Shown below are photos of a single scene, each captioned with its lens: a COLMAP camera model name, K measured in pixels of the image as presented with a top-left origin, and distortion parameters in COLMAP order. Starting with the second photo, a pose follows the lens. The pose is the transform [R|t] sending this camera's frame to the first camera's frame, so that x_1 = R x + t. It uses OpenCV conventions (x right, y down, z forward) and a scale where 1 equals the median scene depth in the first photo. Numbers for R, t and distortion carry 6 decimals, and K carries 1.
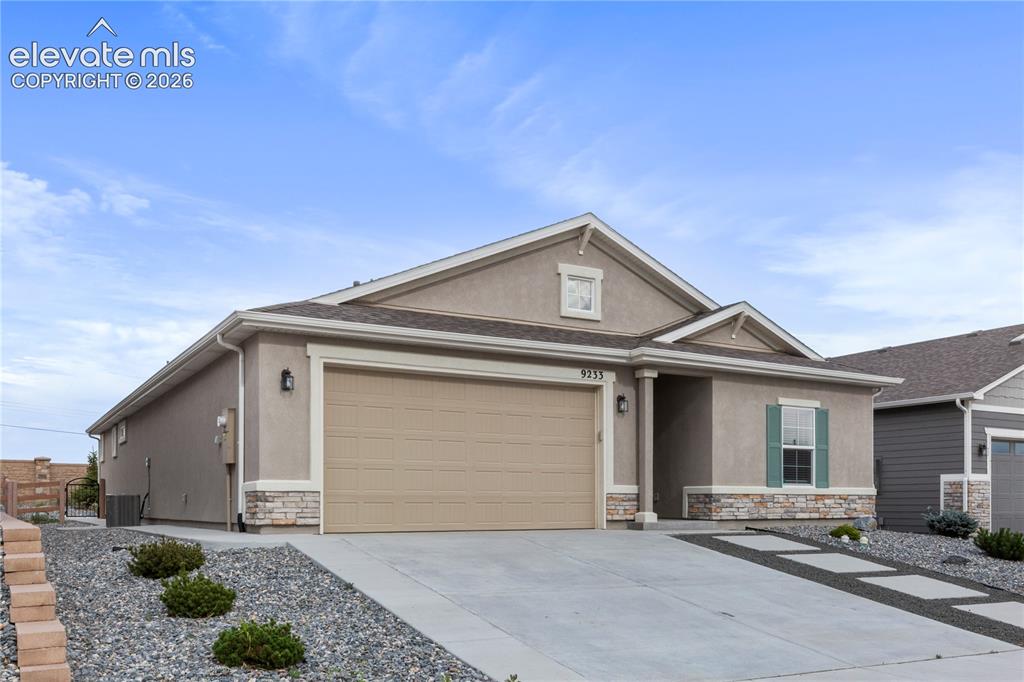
lens RADIAL K [[885.4, 0, 511.3], [0, 885.4, 505.7], [0, 0, 1]] dist [0.014557, 0.003231]
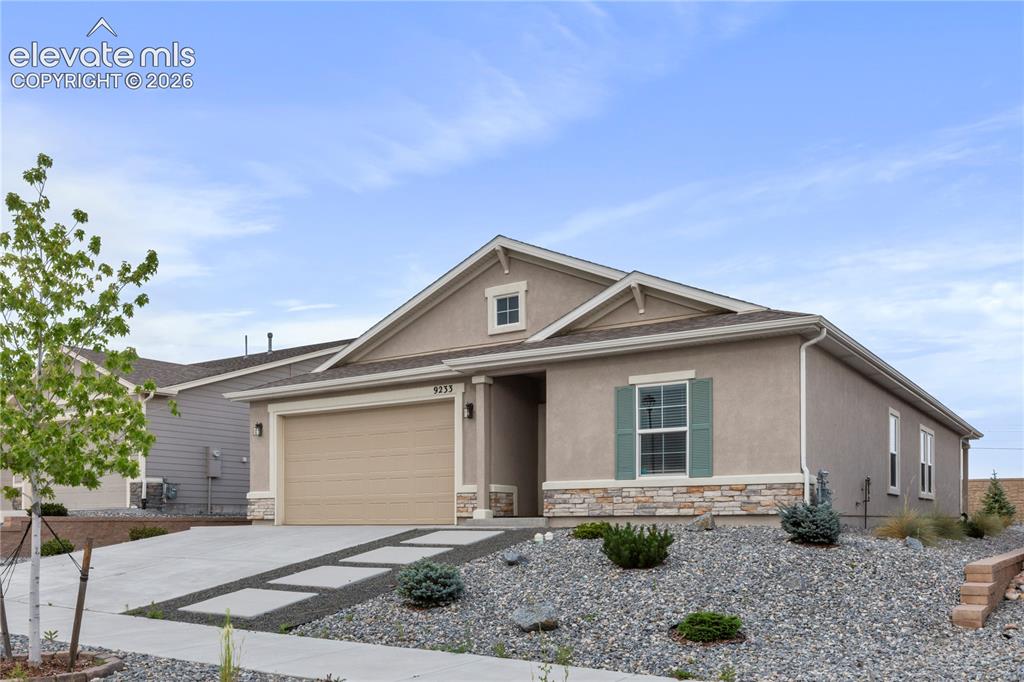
lens RADIAL K [[885.4, 0, 511.3], [0, 885.4, 505.7], [0, 0, 1]] dist [0.014557, 0.003231]
pose [[0.447875, -0.016892, -0.893937, 1.076211], [0.004503, 0.999851, -0.016637, 0.019890], [0.894085, 0.003425, 0.447884, 0.531619]]
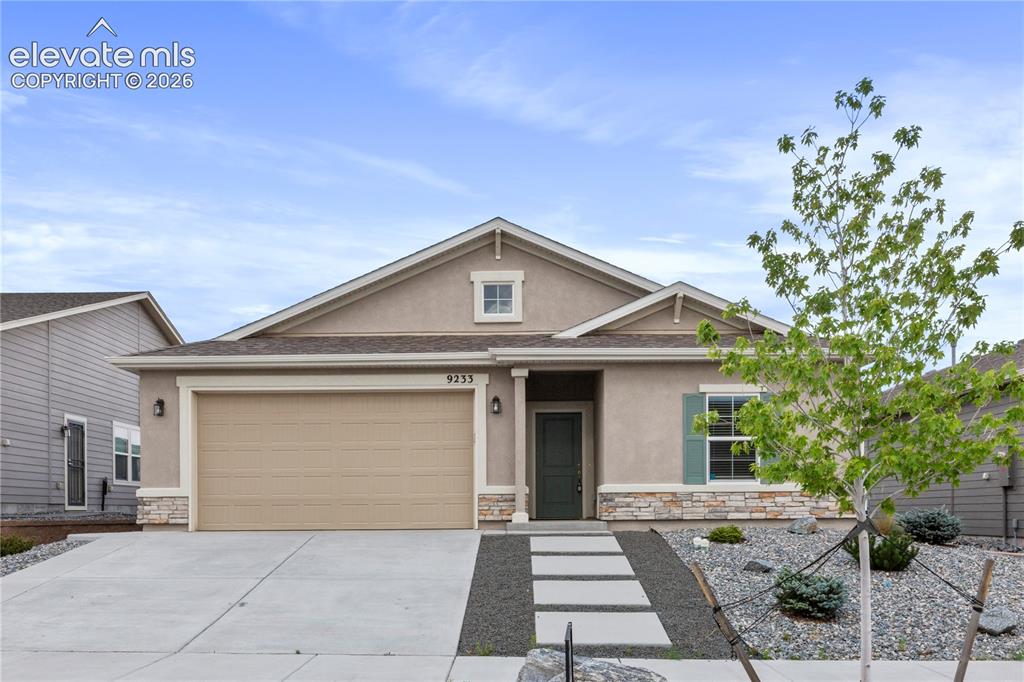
lens RADIAL K [[885.4, 0, 511.3], [0, 885.4, 505.7], [0, 0, 1]] dist [0.014557, 0.003231]
pose [[0.862529, -0.010120, -0.505907, 0.619210], [0.006483, 0.999939, -0.008949, 0.008117], [0.505966, 0.004439, 0.862542, 0.135290]]
